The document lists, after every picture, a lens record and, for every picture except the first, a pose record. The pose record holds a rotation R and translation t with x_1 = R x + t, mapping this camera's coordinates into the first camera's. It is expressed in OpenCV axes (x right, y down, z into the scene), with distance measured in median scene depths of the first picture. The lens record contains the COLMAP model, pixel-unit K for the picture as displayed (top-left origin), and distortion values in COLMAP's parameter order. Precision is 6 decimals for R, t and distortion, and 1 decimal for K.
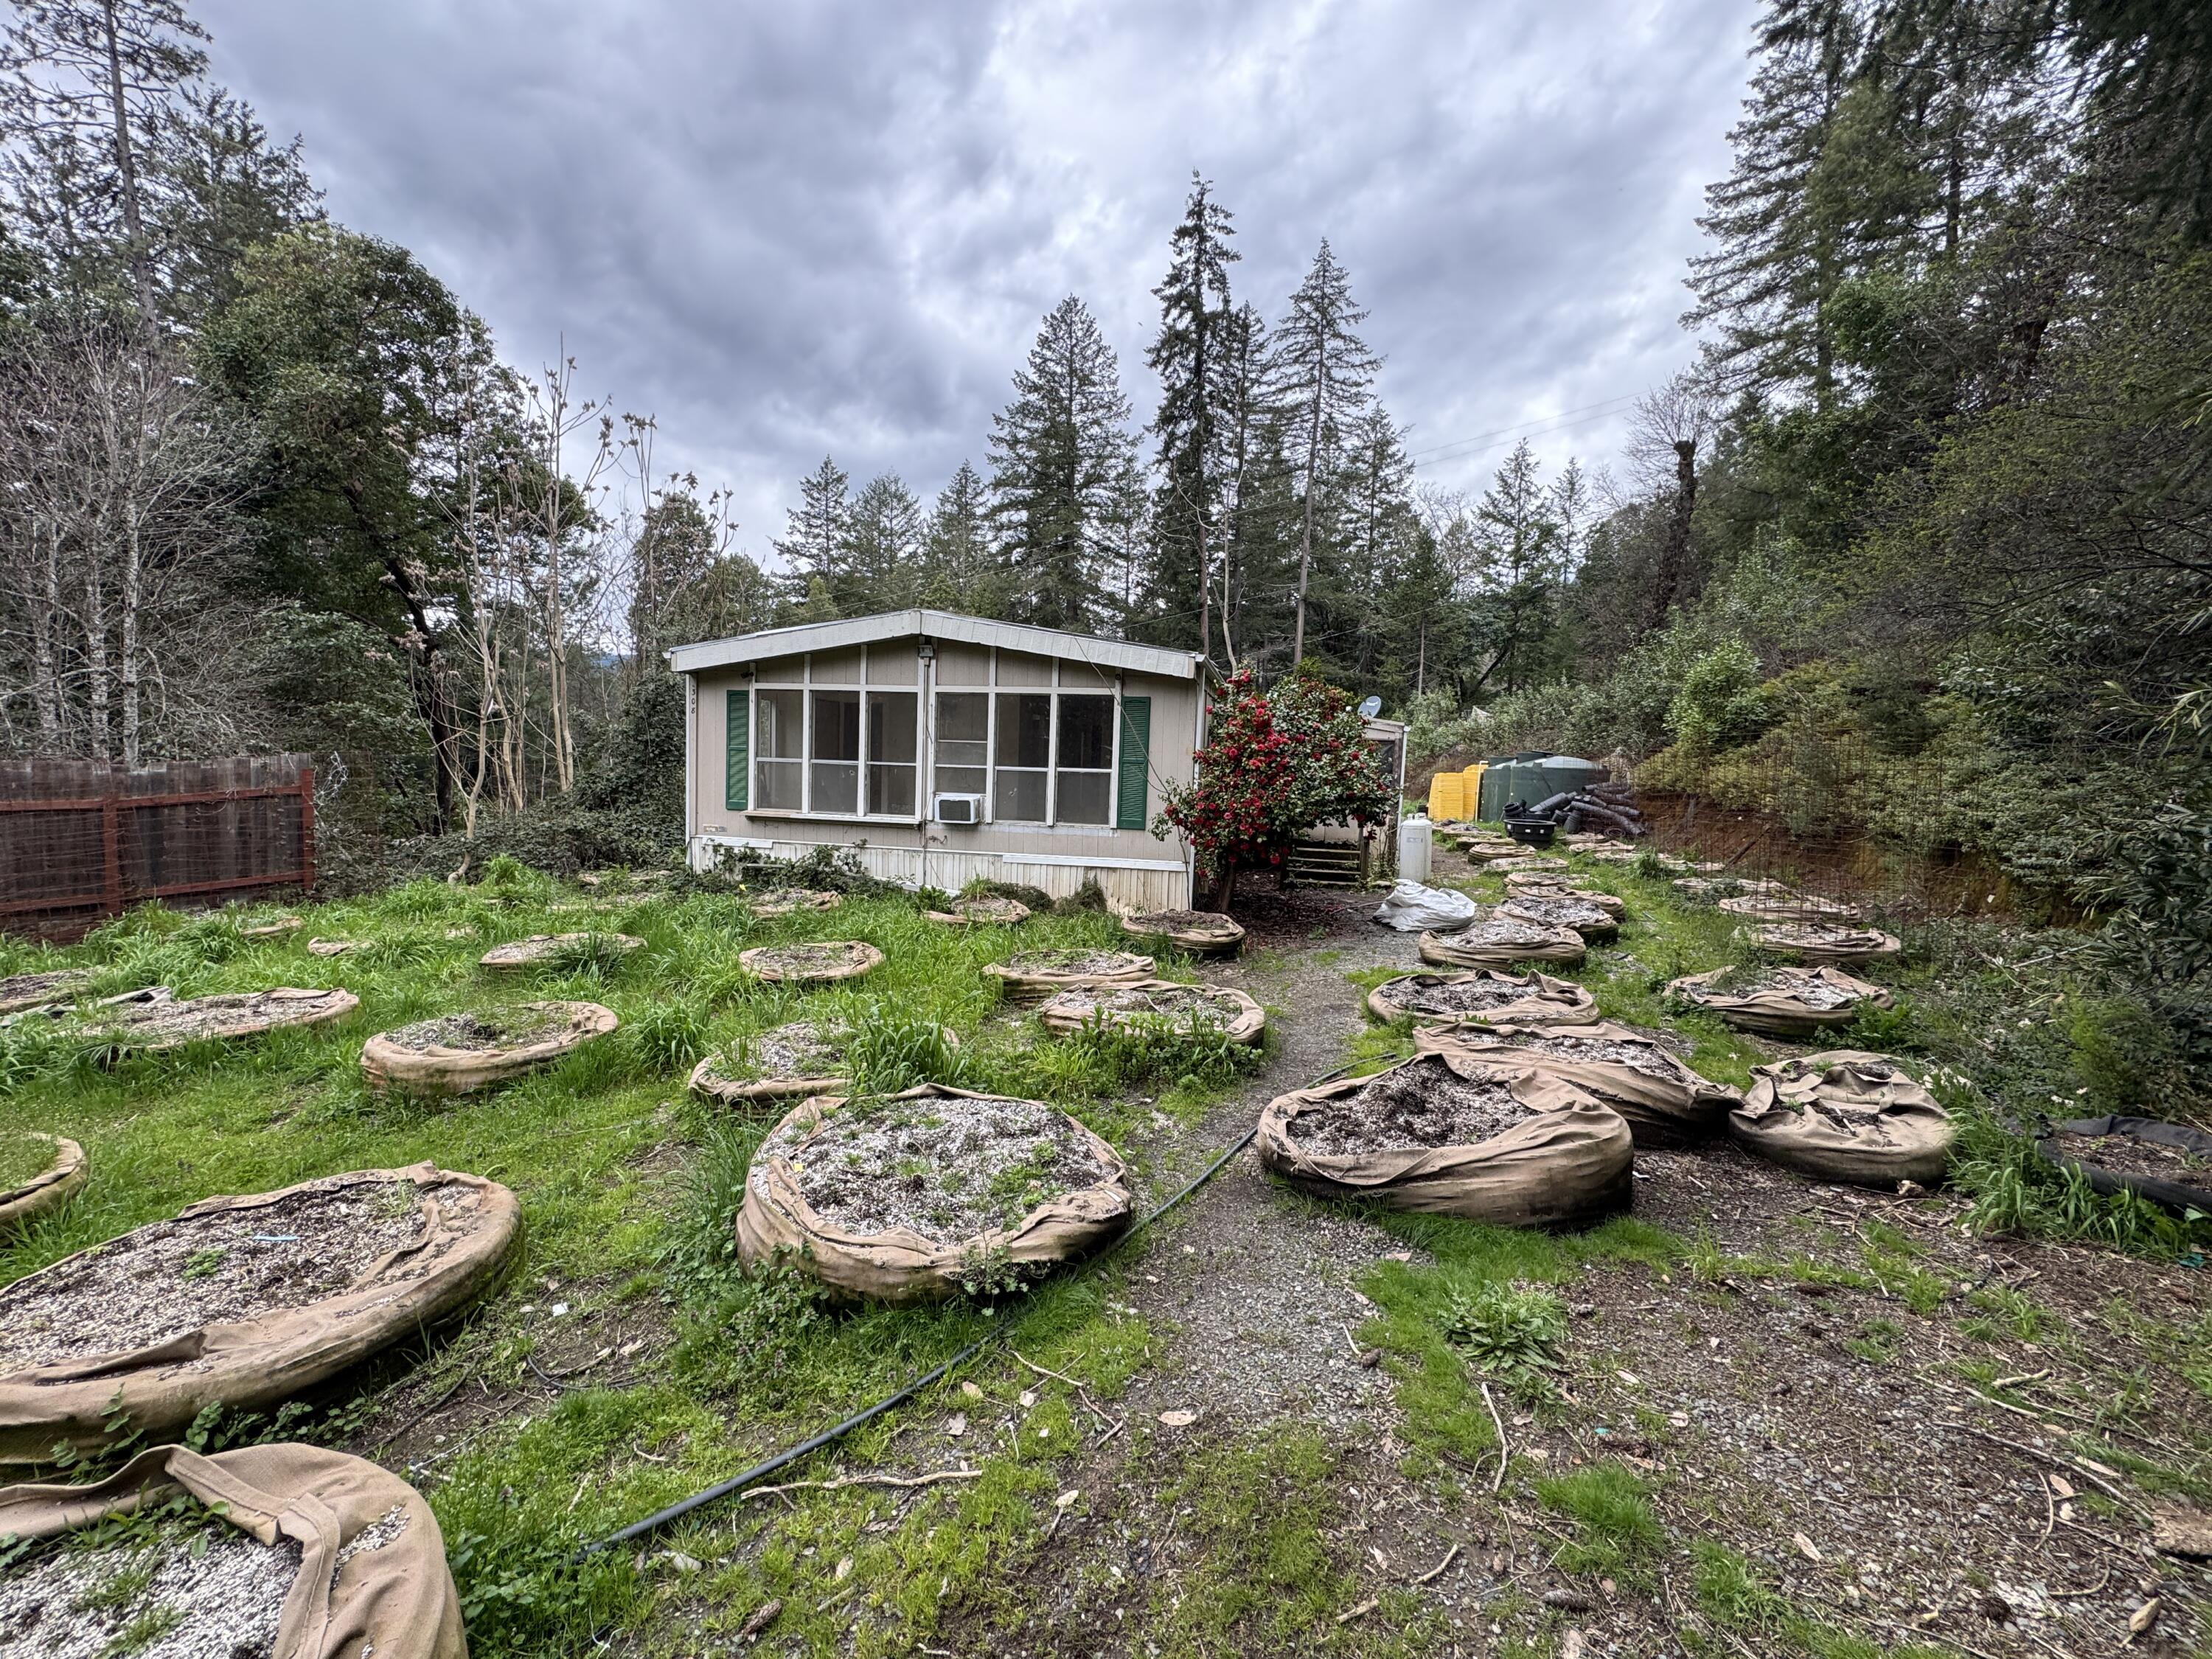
lens RADIAL K [[877.3, 0, 1105.8], [0, 877.3, 835.0], [0, 0, 1]] dist [-0.003008, 0.000646]
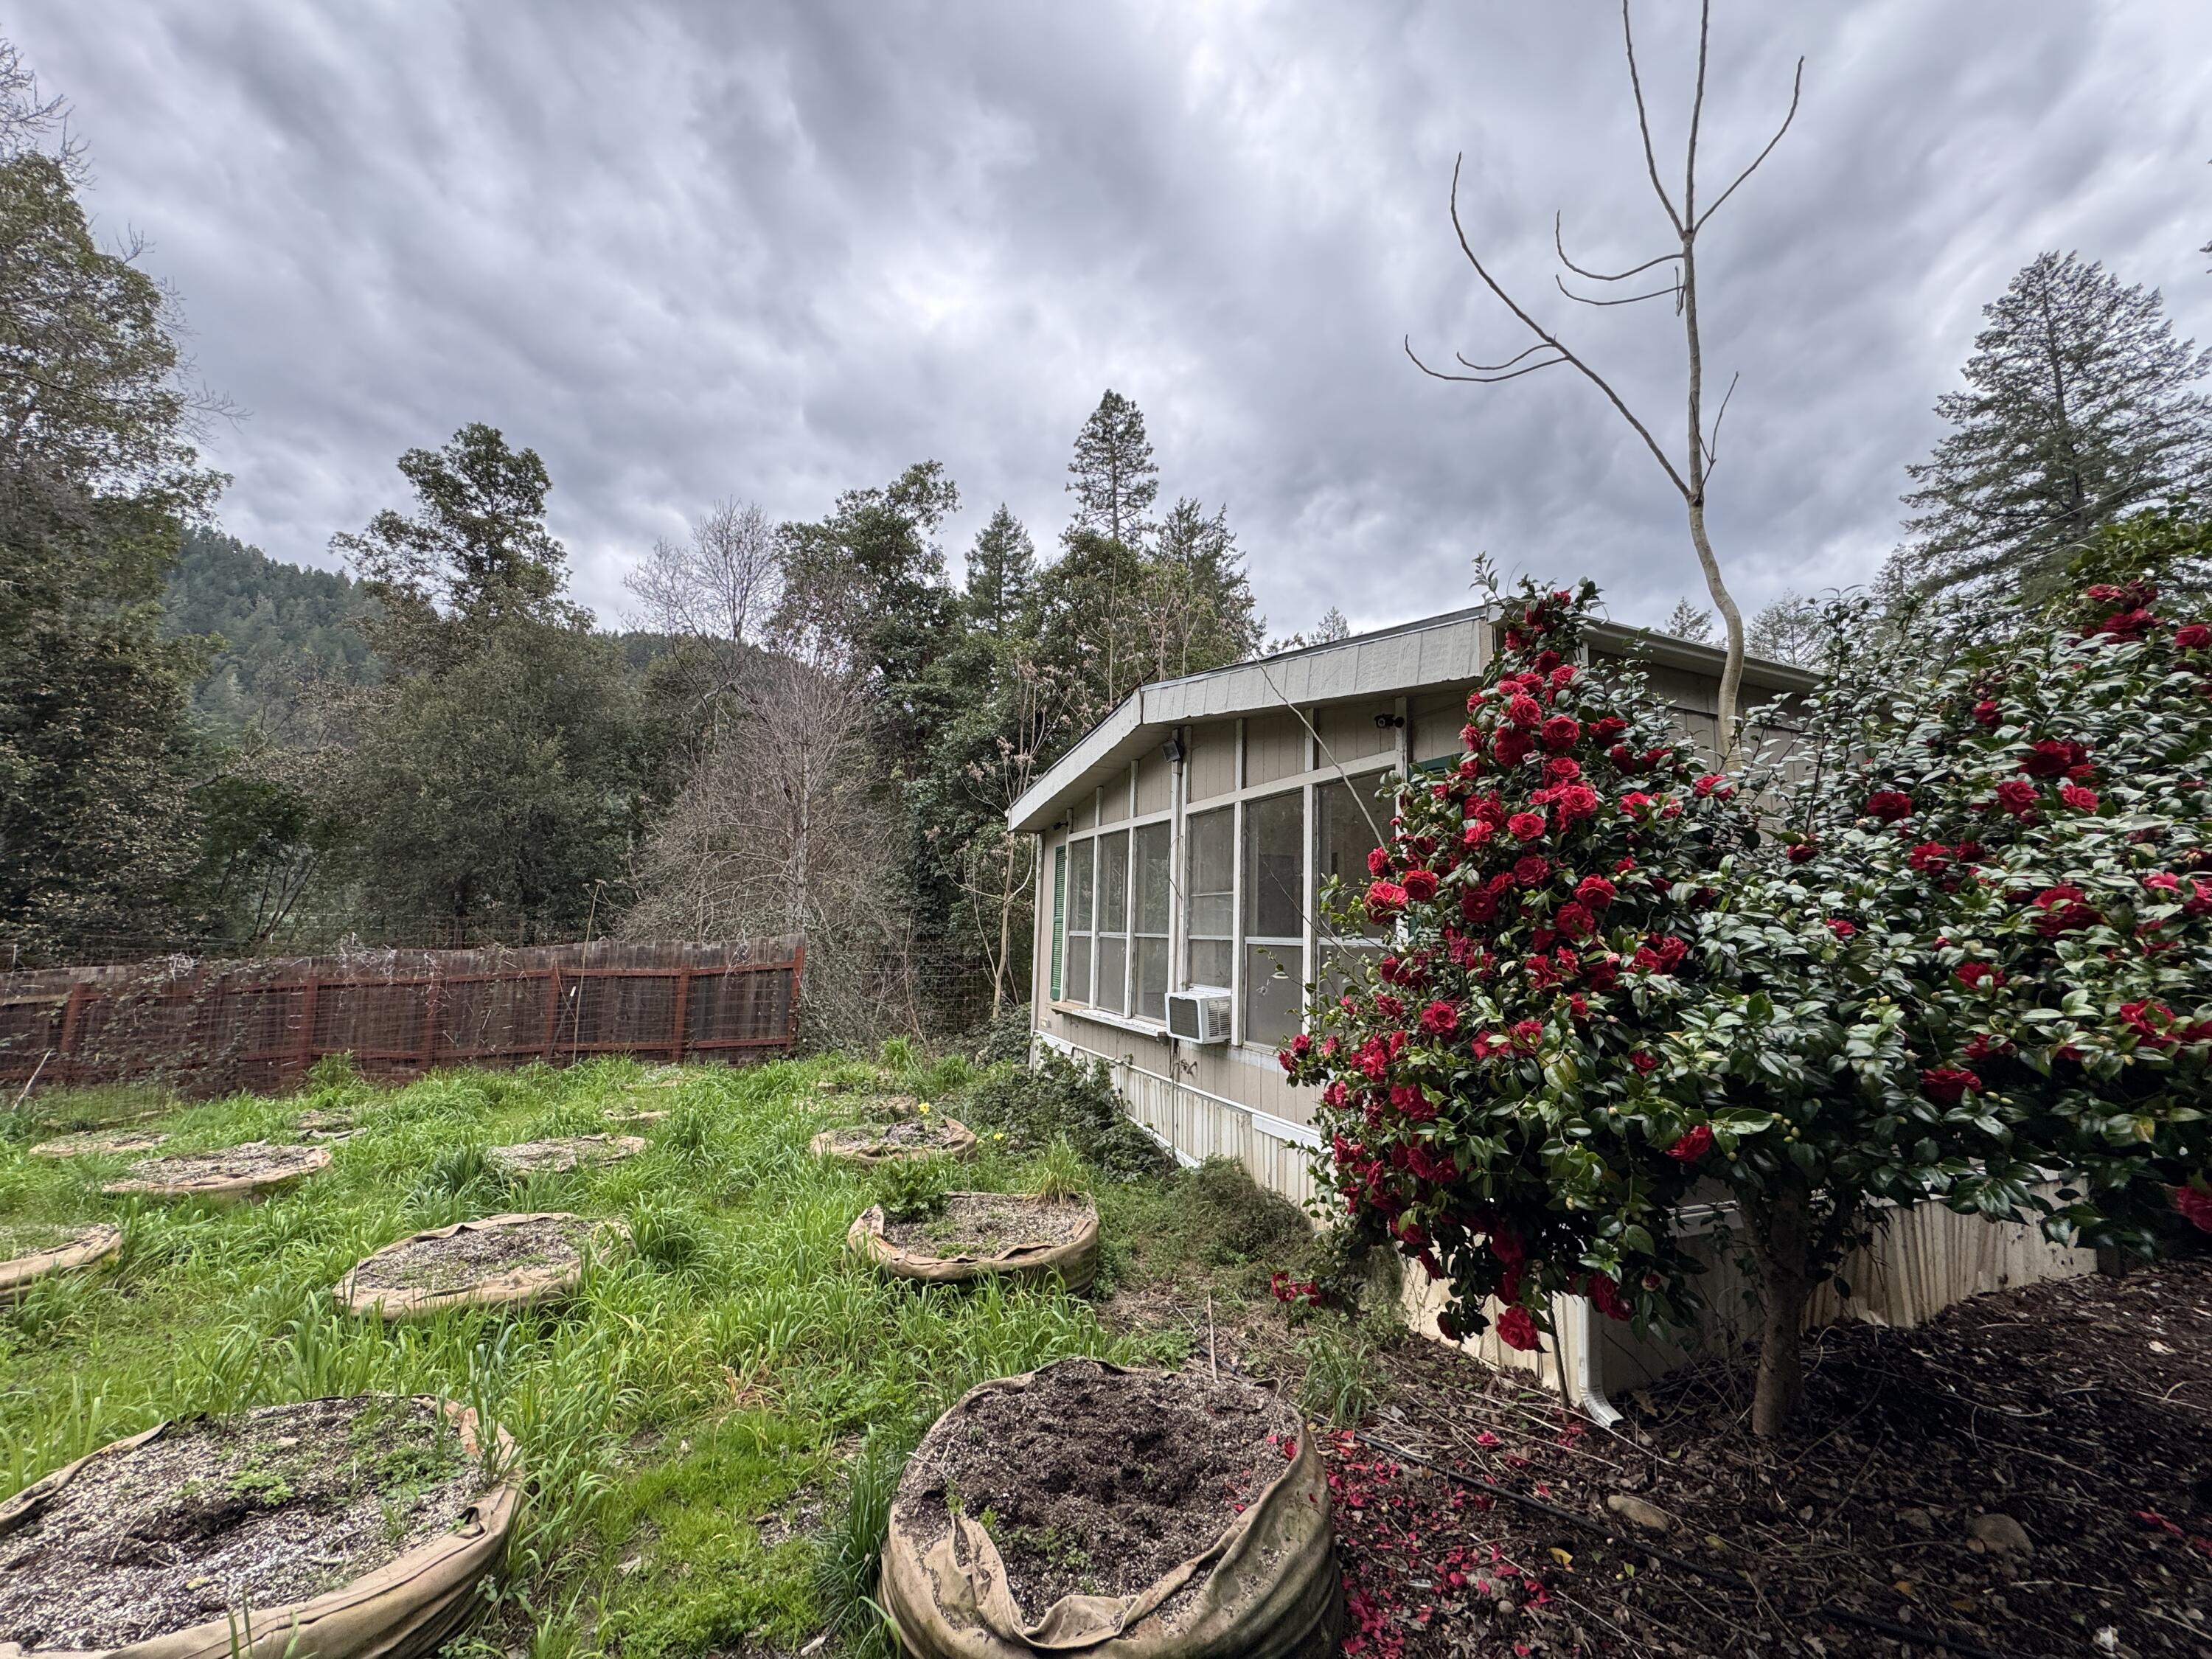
lens RADIAL K [[877.3, 0, 1164.7], [0, 877.3, 814.2], [0, 0, 1]] dist [-0.003008, 0.000646]
pose [[0.565403, -0.133046, -0.814013, 0.270285], [-0.074669, 0.974596, -0.211156, -0.032356], [0.821428, 0.180170, 0.541105, 0.624792]]
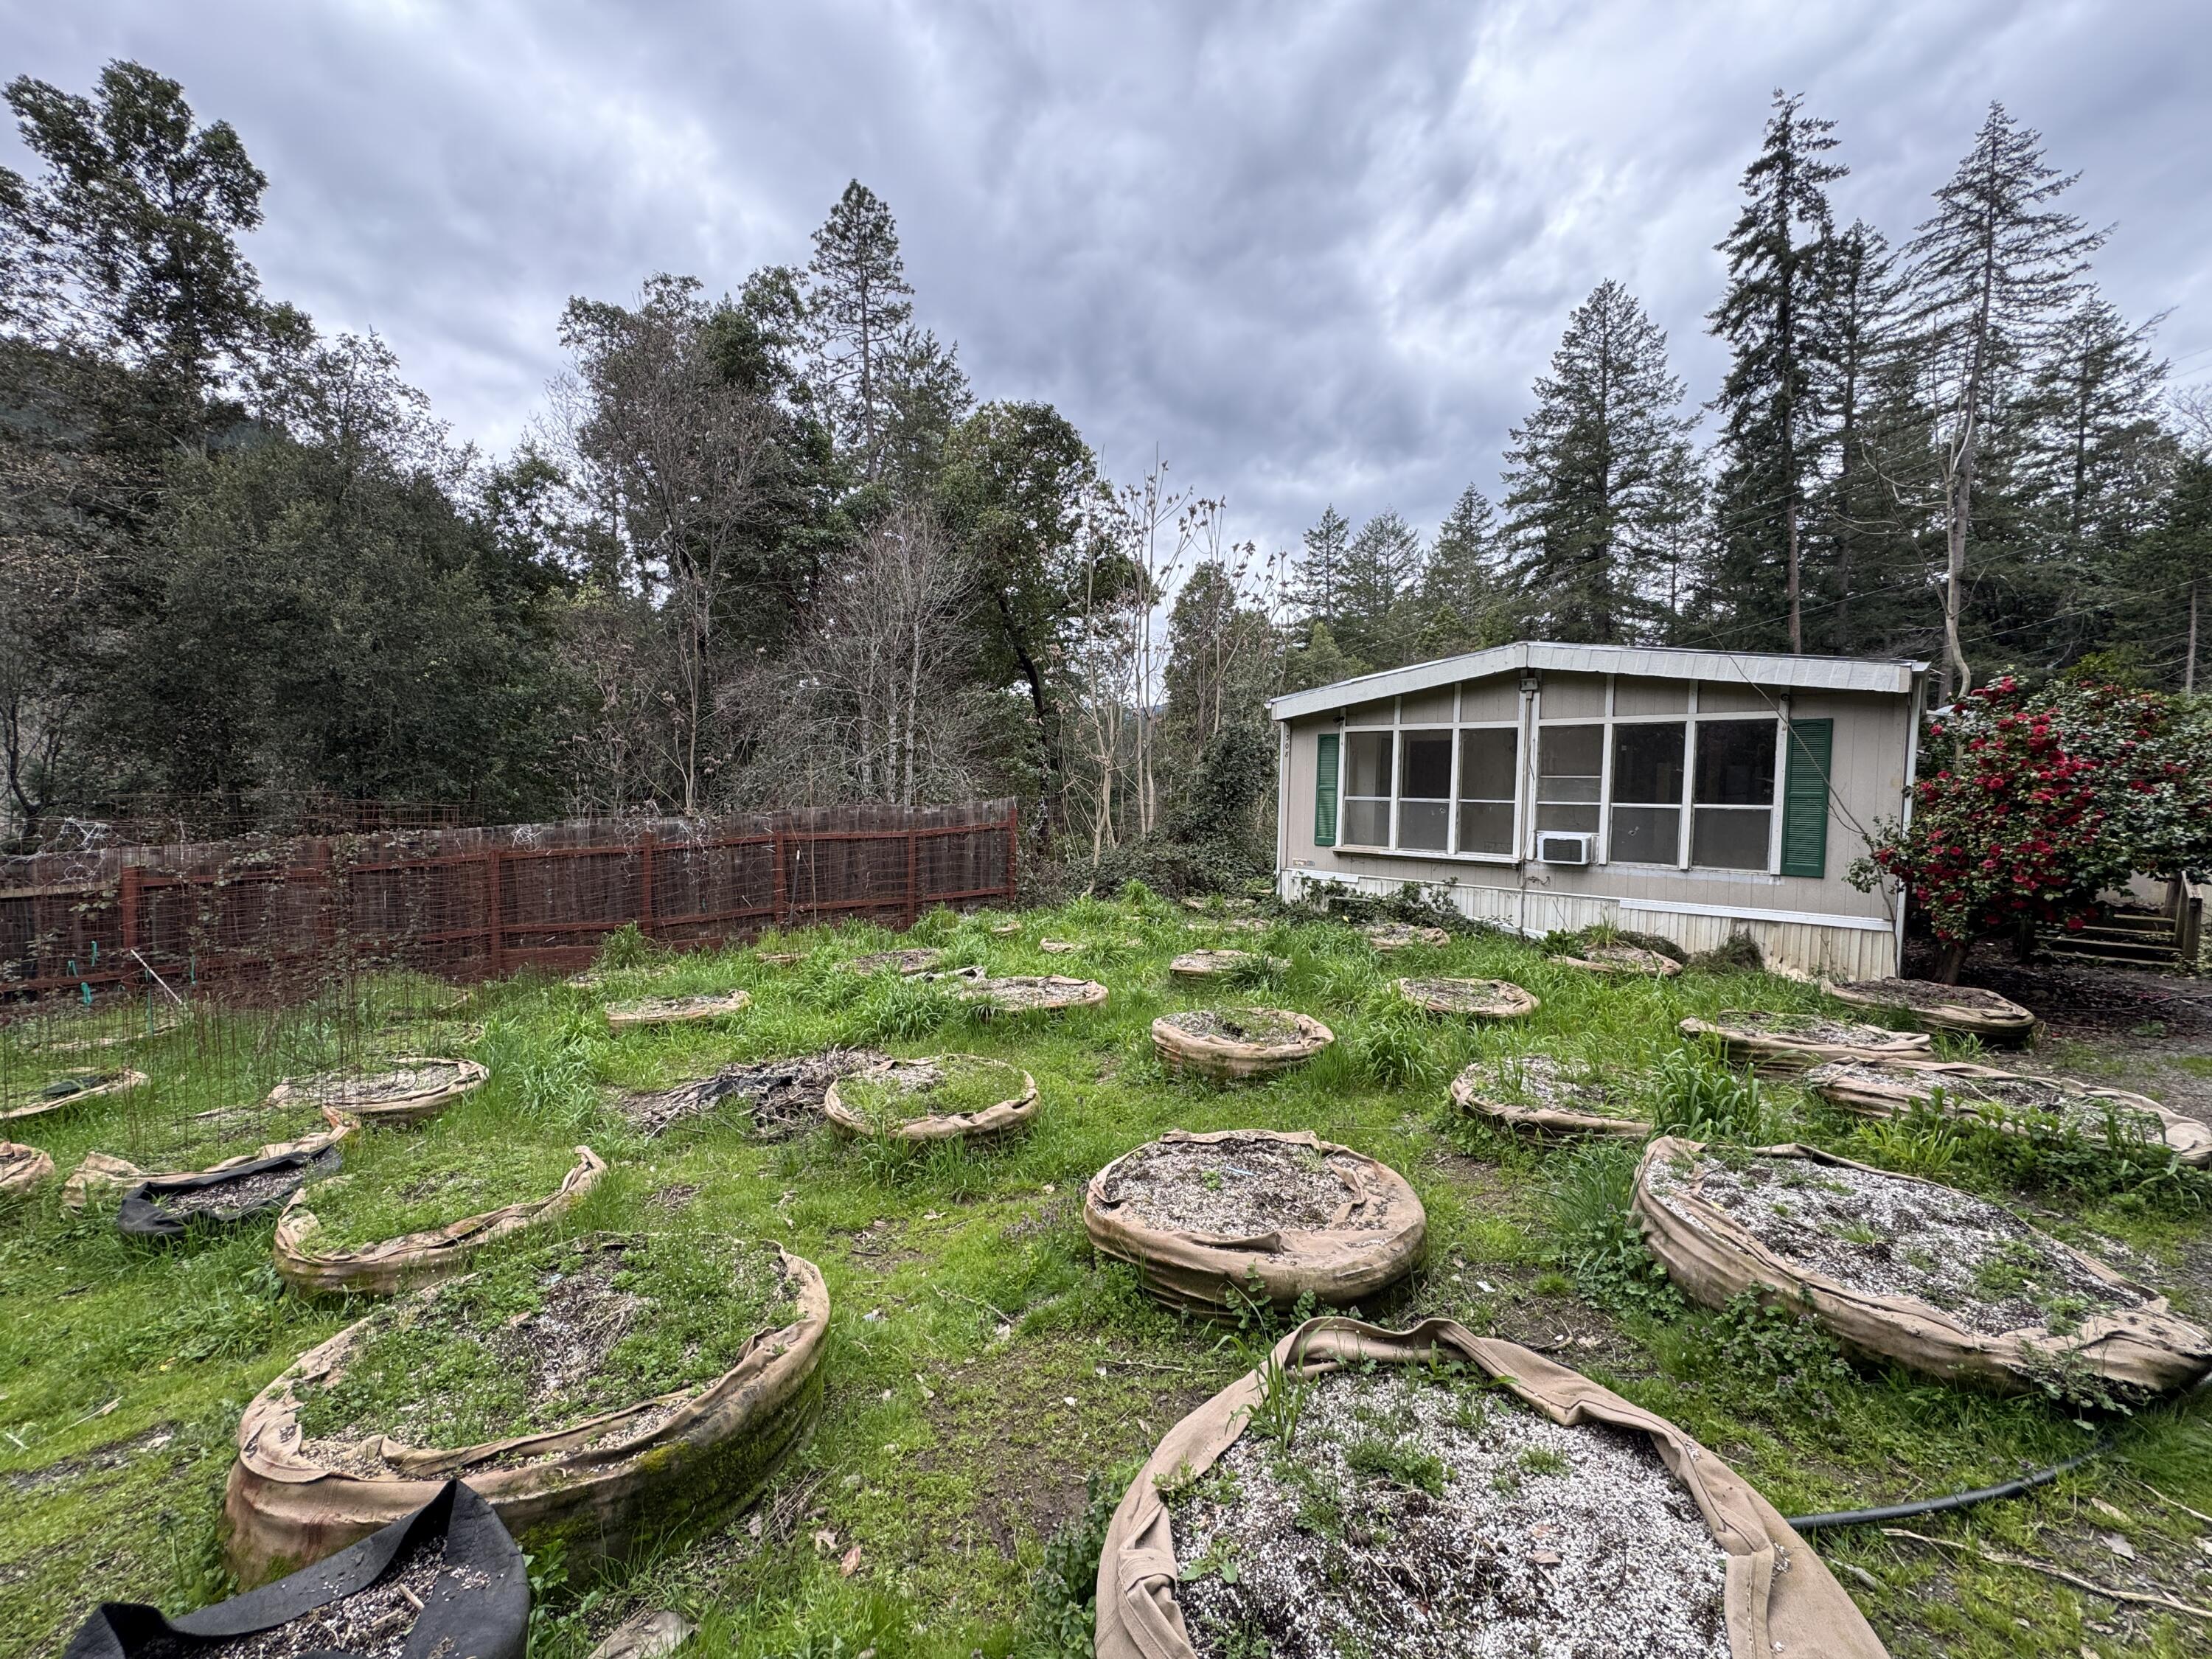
lens RADIAL K [[877.3, 0, 1088.3], [0, 877.3, 830.9], [0, 0, 1]] dist [-0.003008, 0.000646]
pose [[0.859424, 0.008377, -0.511195, -0.120503], [-0.032556, 0.998733, -0.038366, 0.003858], [0.510226, 0.049615, 0.858608, -0.063167]]
